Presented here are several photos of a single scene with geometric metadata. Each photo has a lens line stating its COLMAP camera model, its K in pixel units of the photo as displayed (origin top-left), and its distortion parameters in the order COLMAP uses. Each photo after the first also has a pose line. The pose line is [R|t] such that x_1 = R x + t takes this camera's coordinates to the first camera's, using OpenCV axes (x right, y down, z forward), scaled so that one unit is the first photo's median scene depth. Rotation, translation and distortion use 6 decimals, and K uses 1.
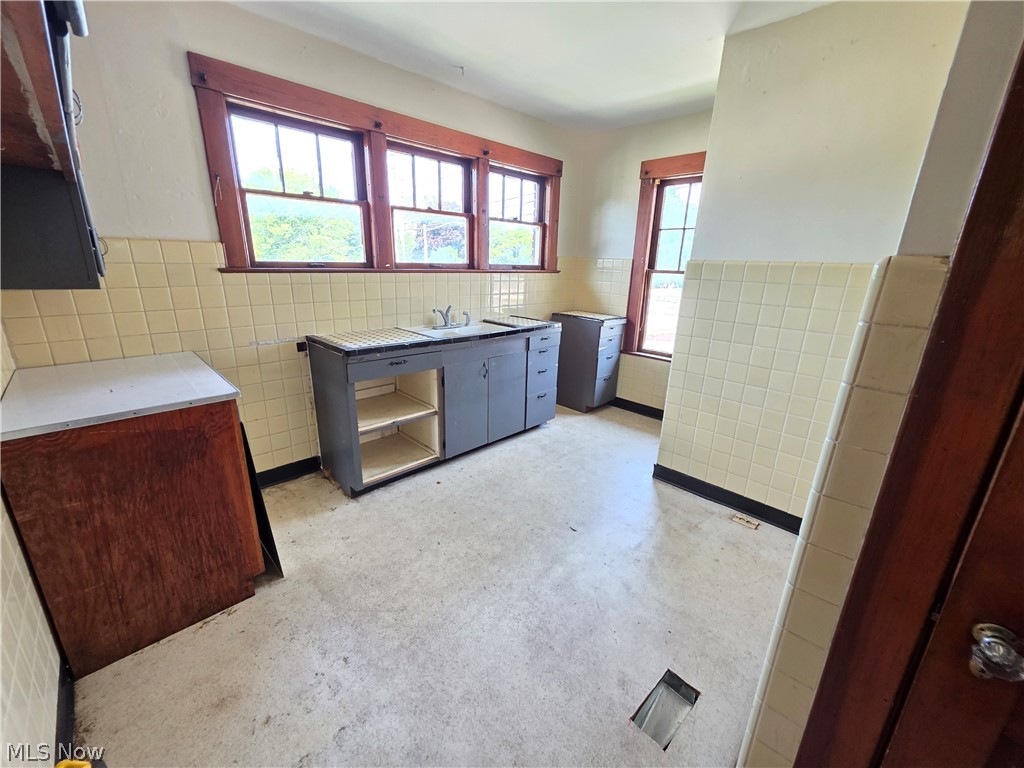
lens RADIAL K [[412.7, 0, 512.0], [0, 412.7, 384.0], [0, 0, 1]] dist [0.000882, -0.000055]
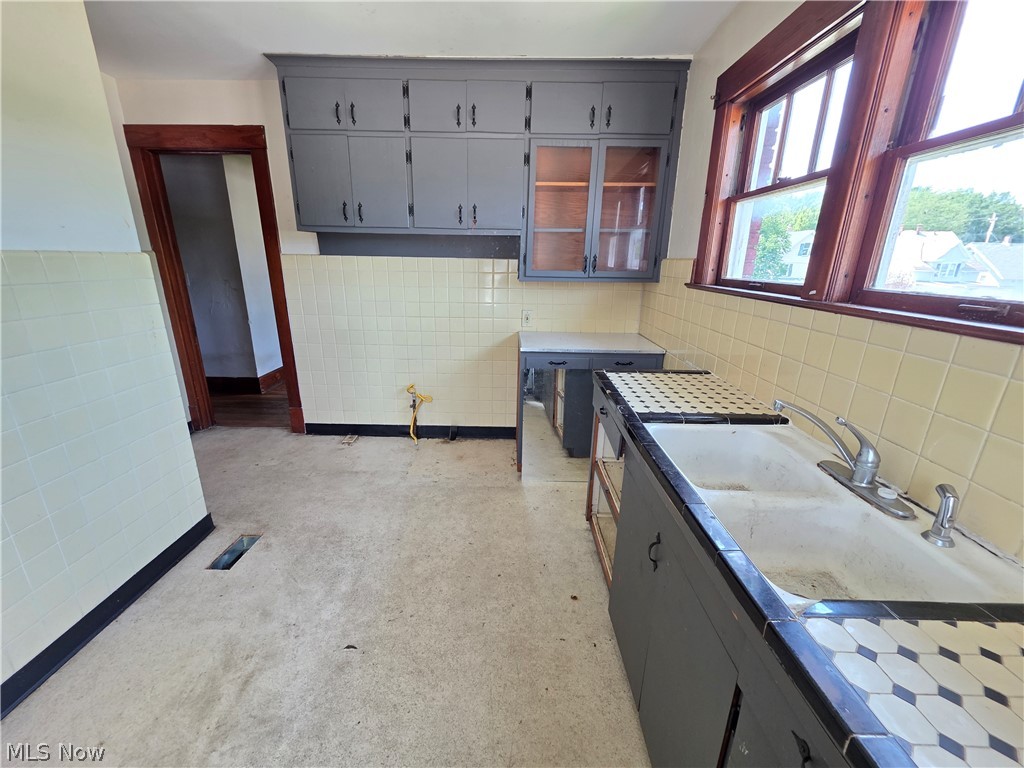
lens RADIAL K [[413.5, 0, 512.2], [0, 413.5, 386.2], [0, 0, 1]] dist [0.002530, 0.000069]
pose [[-0.710272, 0.166844, -0.683869, 0.255767], [-0.239223, 0.856473, 0.457413, -0.292896], [0.662032, 0.488485, -0.568416, 0.969516]]
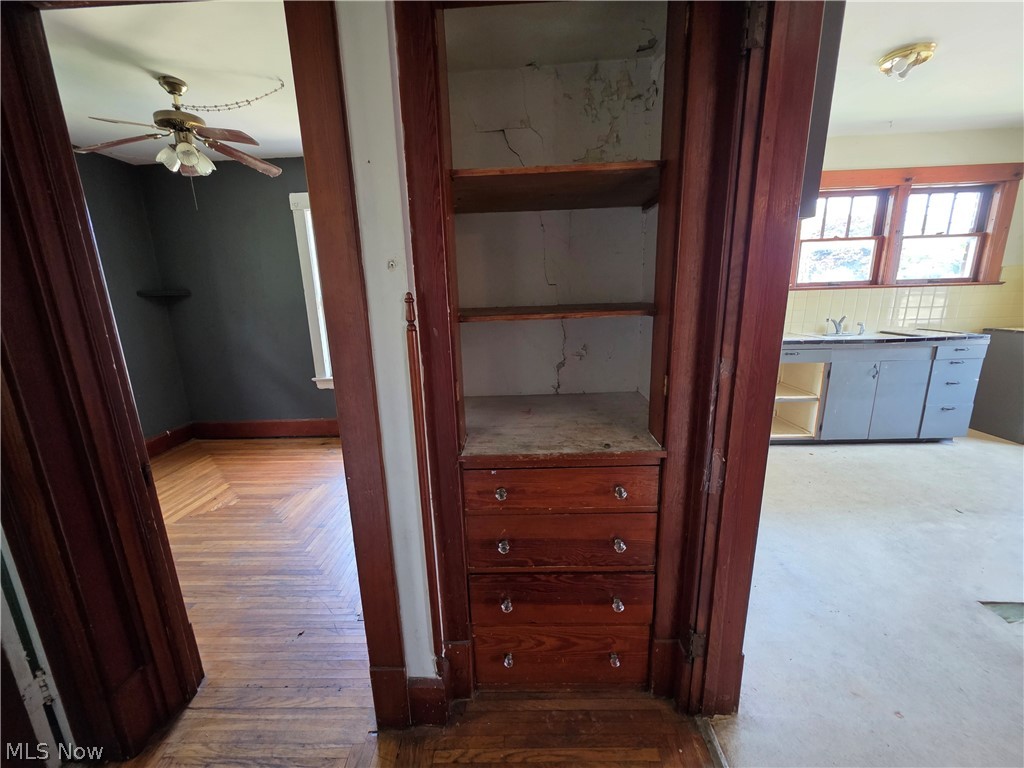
lens RADIAL K [[410.0, 0, 508.8], [0, 410.0, 385.5], [0, 0, 1]] dist [0.001509, -0.000222]
pose [[0.690978, 0.113928, -0.713842, 0.044477], [-0.160306, 0.987065, 0.002363, 0.150646], [0.704877, 0.112801, 0.700303, -0.456192]]
